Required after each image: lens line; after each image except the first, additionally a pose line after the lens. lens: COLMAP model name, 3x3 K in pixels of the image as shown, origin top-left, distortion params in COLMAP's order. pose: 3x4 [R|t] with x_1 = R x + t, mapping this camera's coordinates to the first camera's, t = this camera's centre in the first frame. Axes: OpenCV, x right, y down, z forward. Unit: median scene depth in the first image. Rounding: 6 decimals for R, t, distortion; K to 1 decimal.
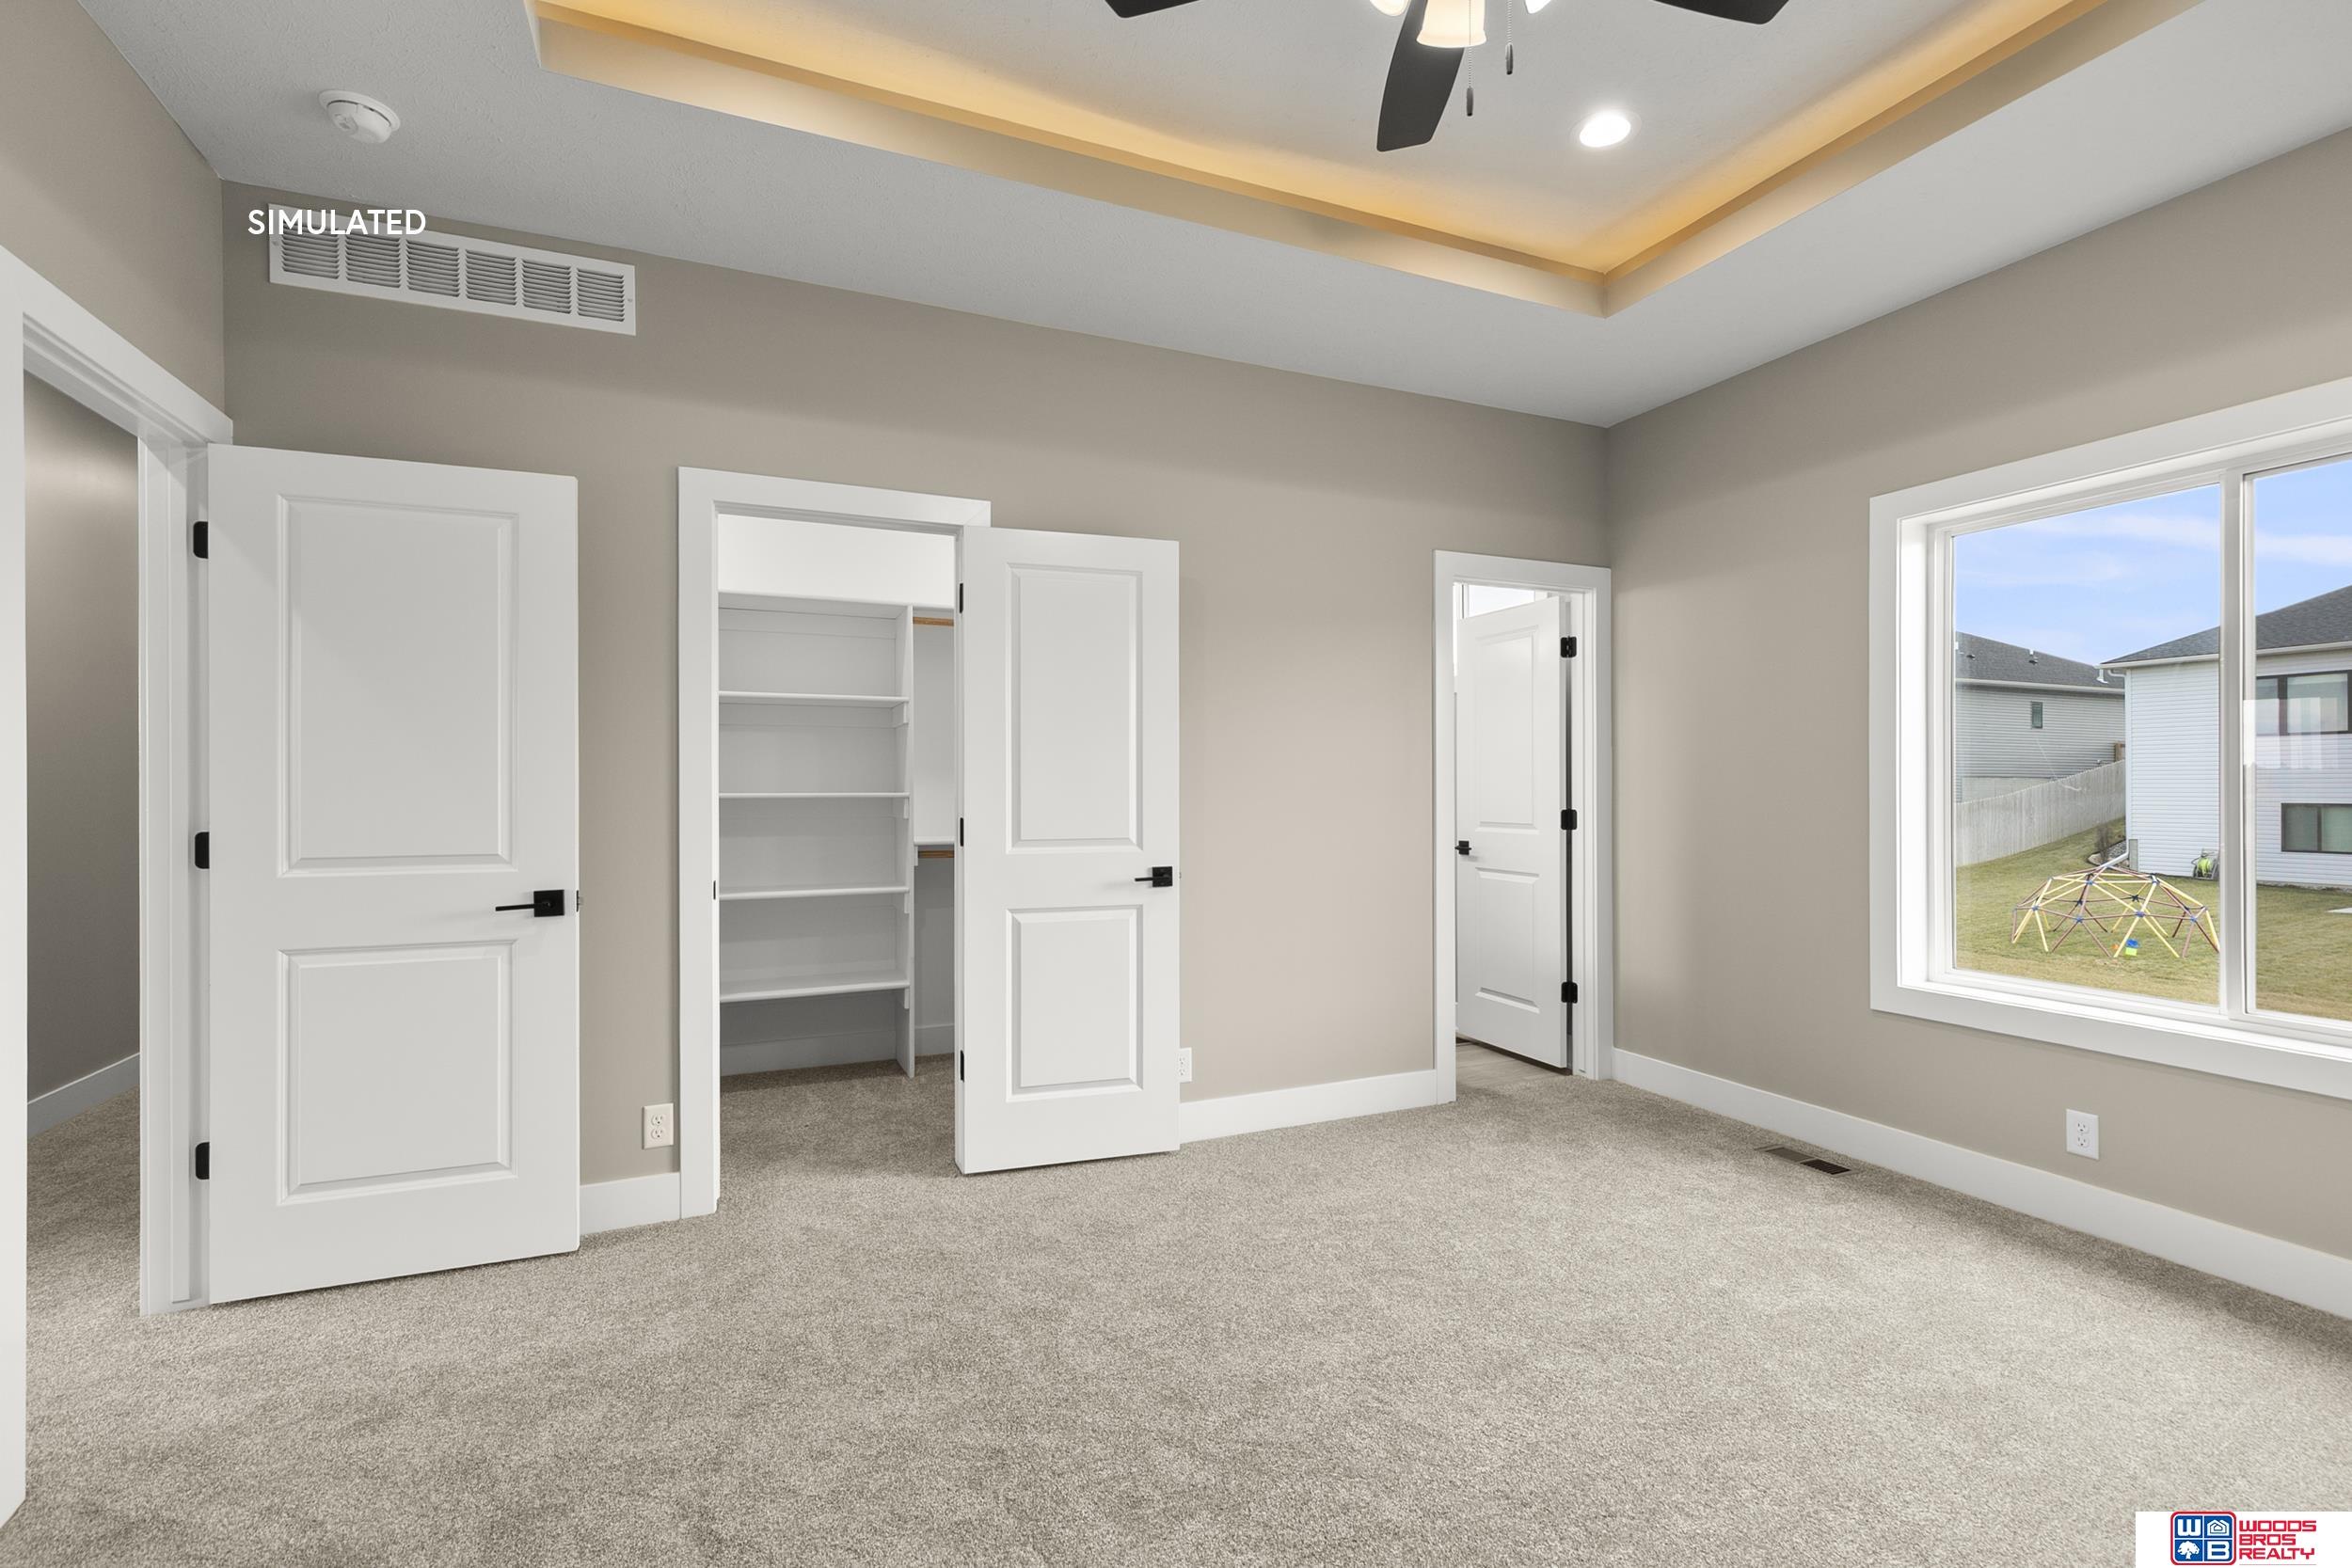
lens RADIAL K [[1075.9, 0, 1190.4], [0, 1075.9, 789.3], [0, 0, 1]] dist [0.010649, -0.000119]
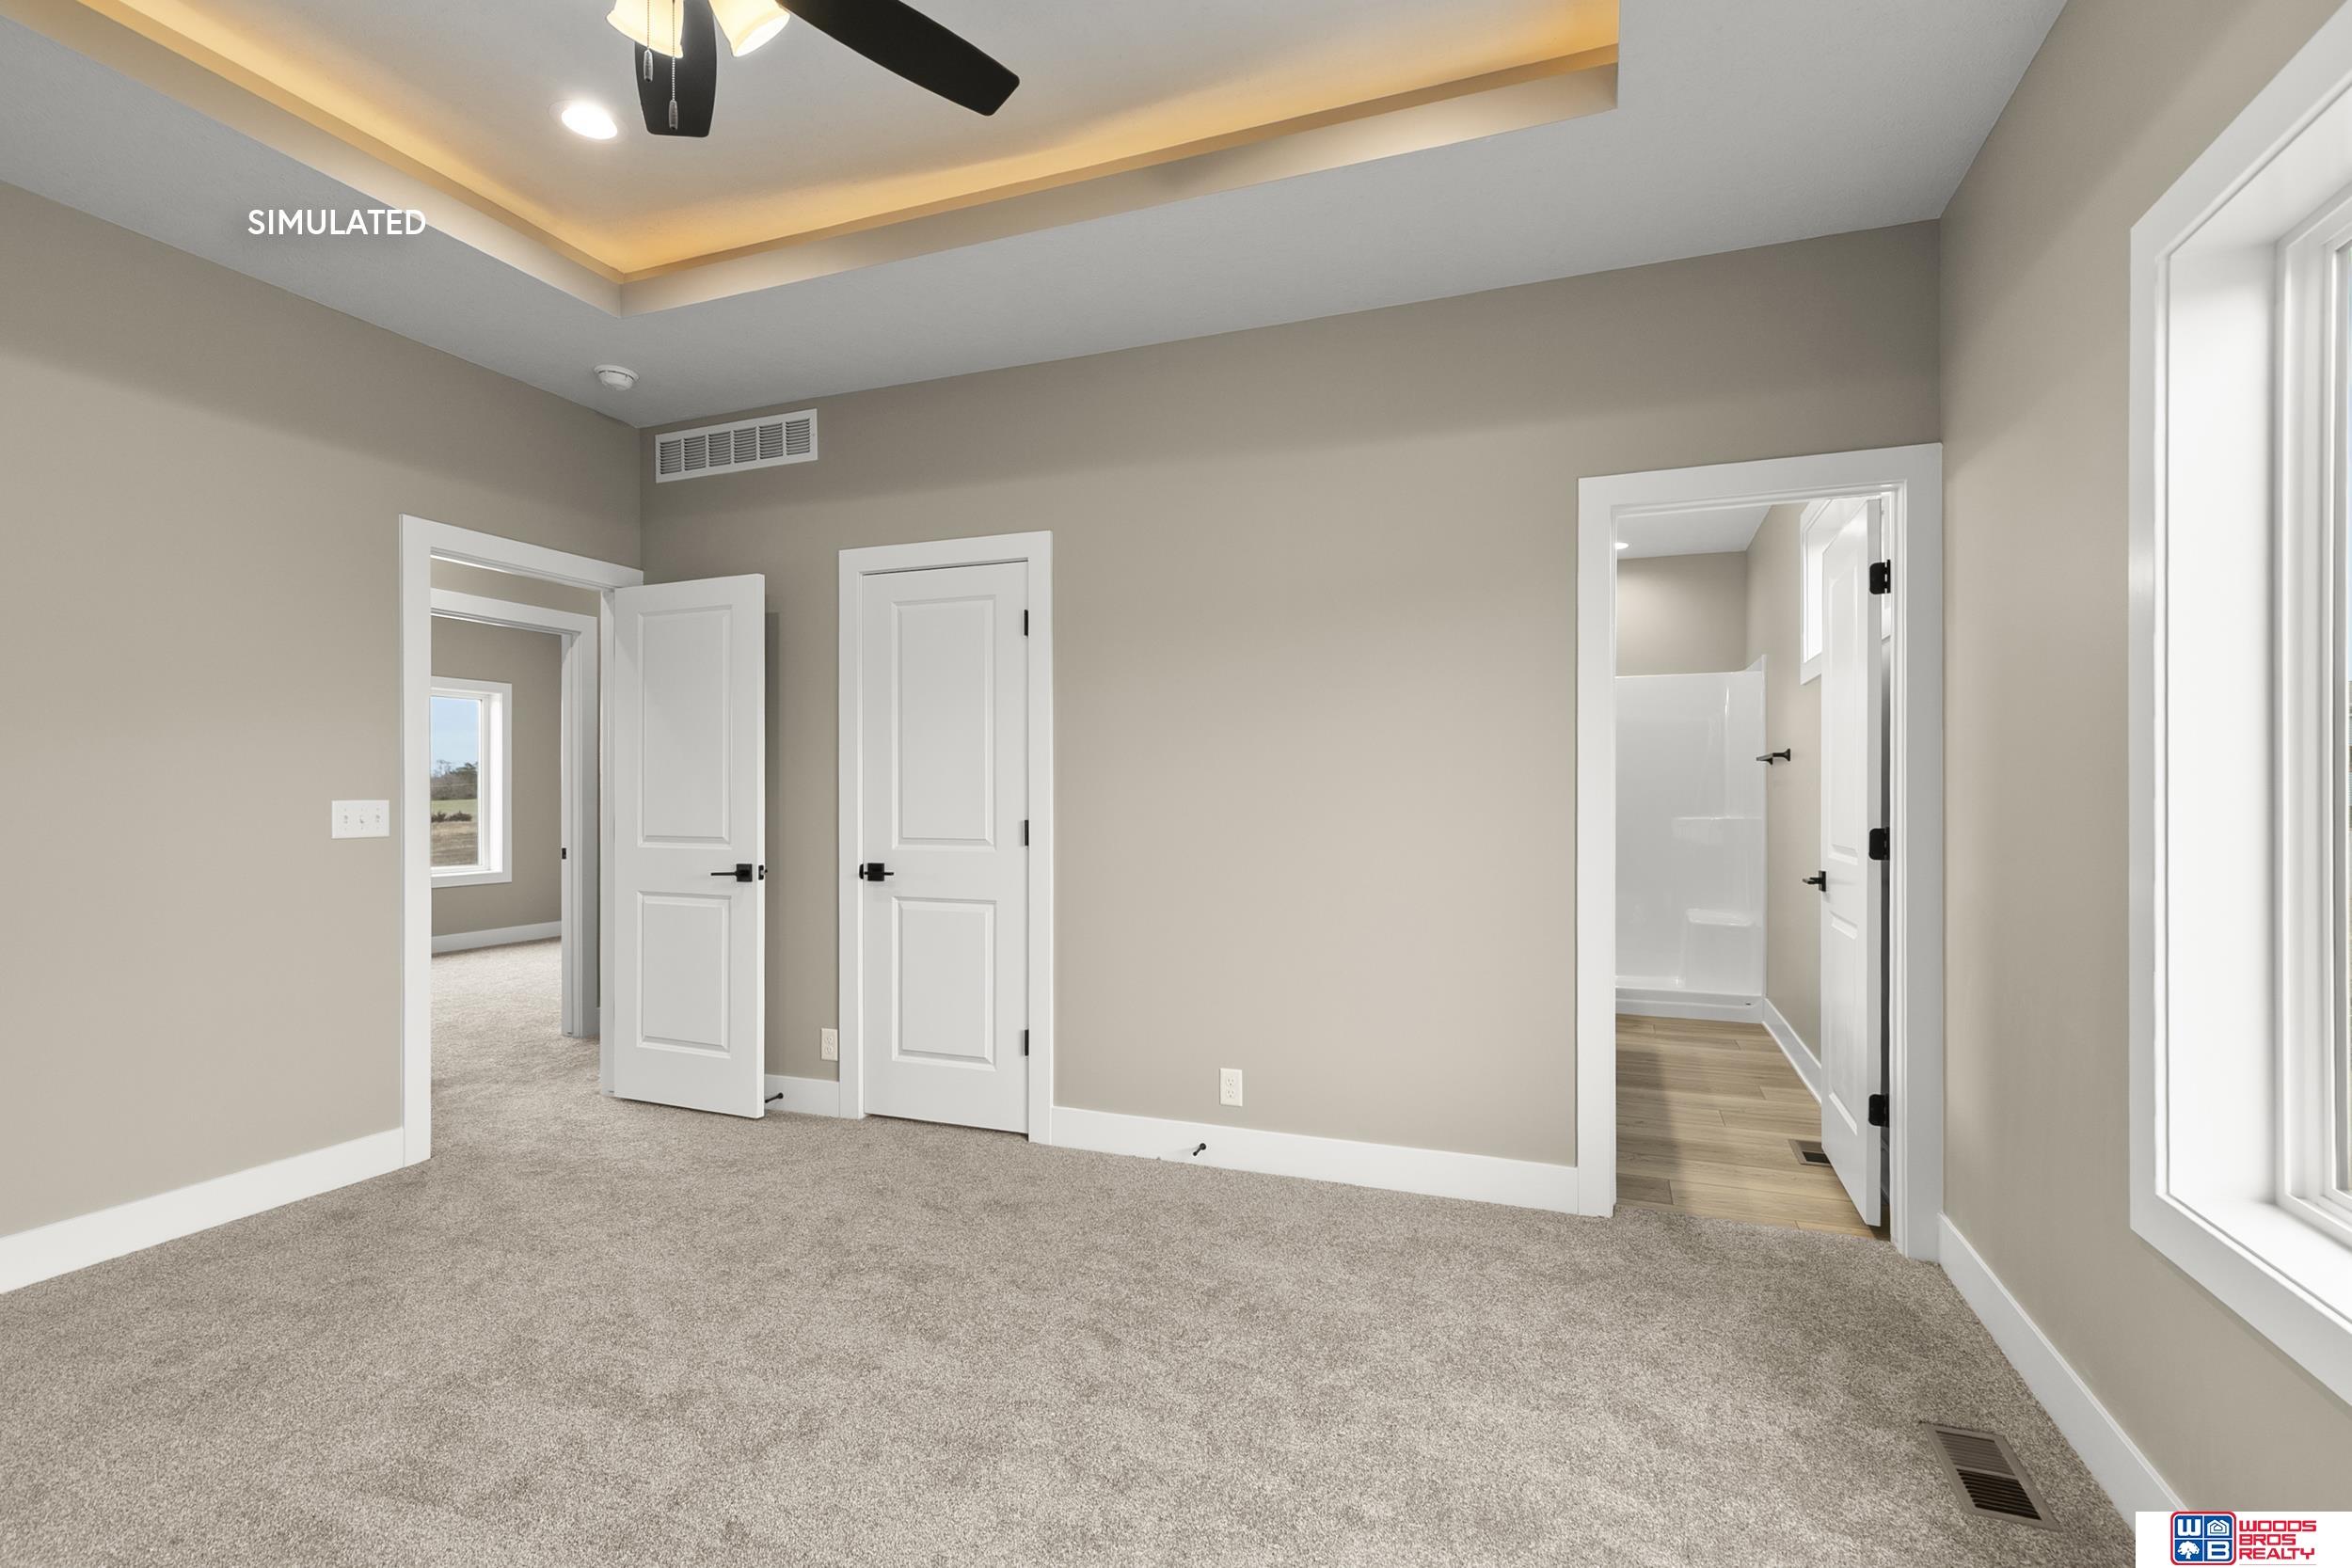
lens RADIAL K [[1078.5, 0, 1170.3], [0, 1078.5, 792.9], [0, 0, 1]] dist [0.009351, 0.000250]
pose [[0.704988, 0.002721, -0.709214, 0.783248], [-0.001590, 0.999996, 0.002256, -0.004916], [0.709218, -0.000462, 0.704989, 0.366412]]
